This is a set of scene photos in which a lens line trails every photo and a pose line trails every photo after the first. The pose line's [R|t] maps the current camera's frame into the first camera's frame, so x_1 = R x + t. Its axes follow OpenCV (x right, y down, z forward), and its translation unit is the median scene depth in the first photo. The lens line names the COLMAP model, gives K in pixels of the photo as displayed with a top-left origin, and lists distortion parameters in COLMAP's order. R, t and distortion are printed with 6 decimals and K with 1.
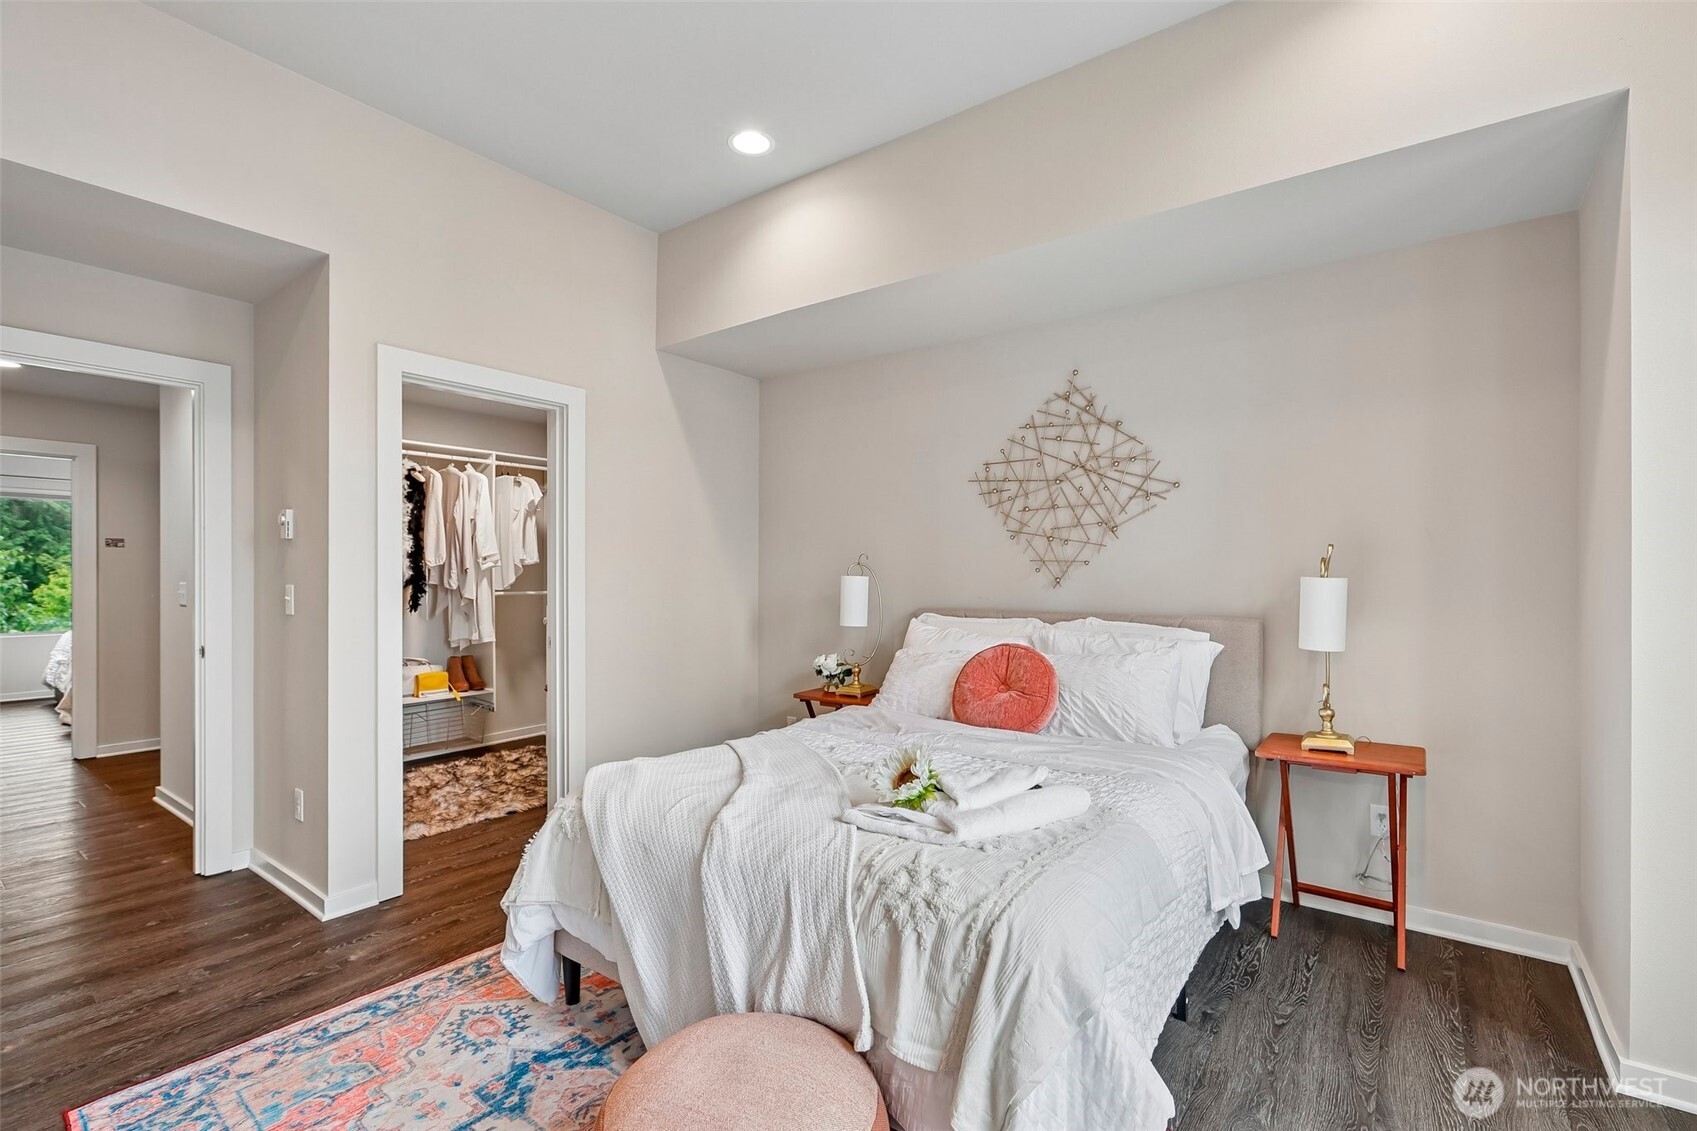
lens RADIAL K [[757.5, 0, 852.6], [0, 757.5, 579.4], [0, 0, 1]] dist [0.000648, 0.000264]
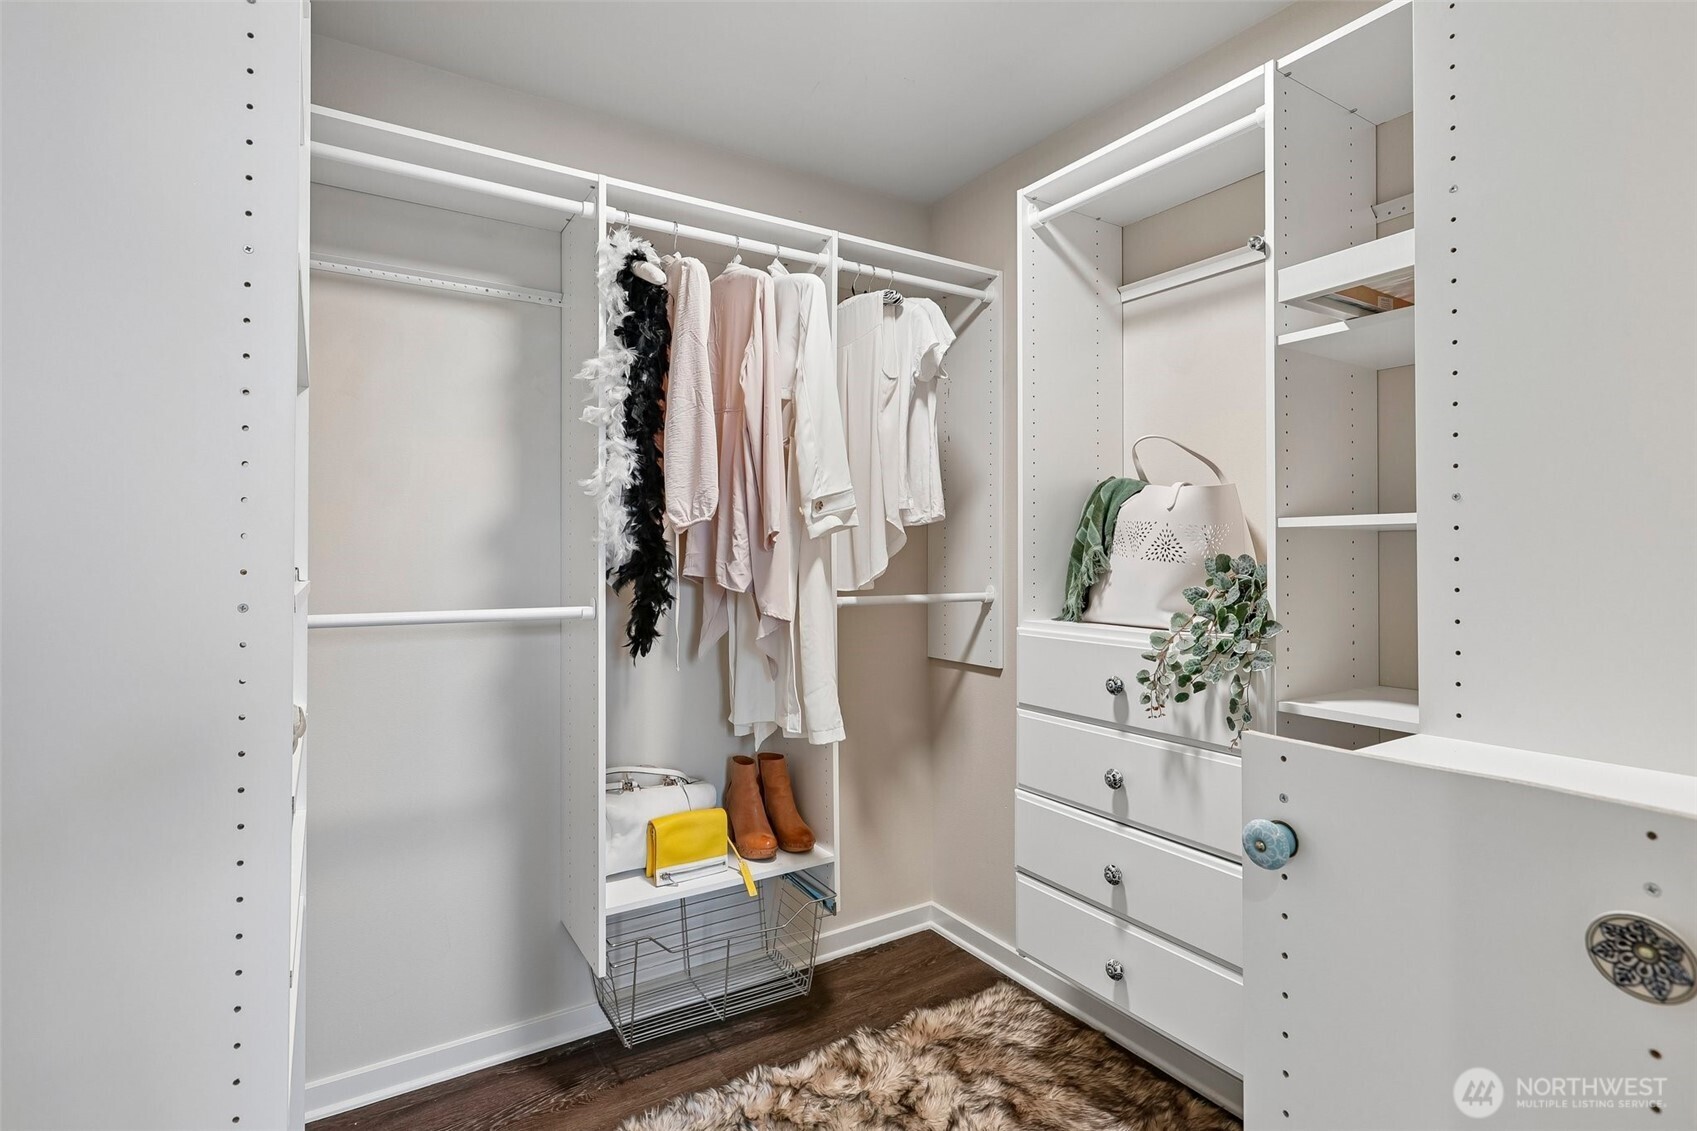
lens RADIAL K [[831.6, 0, 851.5], [0, 831.6, 553.9], [0, 0, 1]] dist [-0.000283, -0.000016]
pose [[0.933403, -0.001065, -0.358829, -0.330614], [-0.001034, 0.999983, -0.005658, -0.002696], [0.358829, 0.005652, 0.933386, 0.641376]]
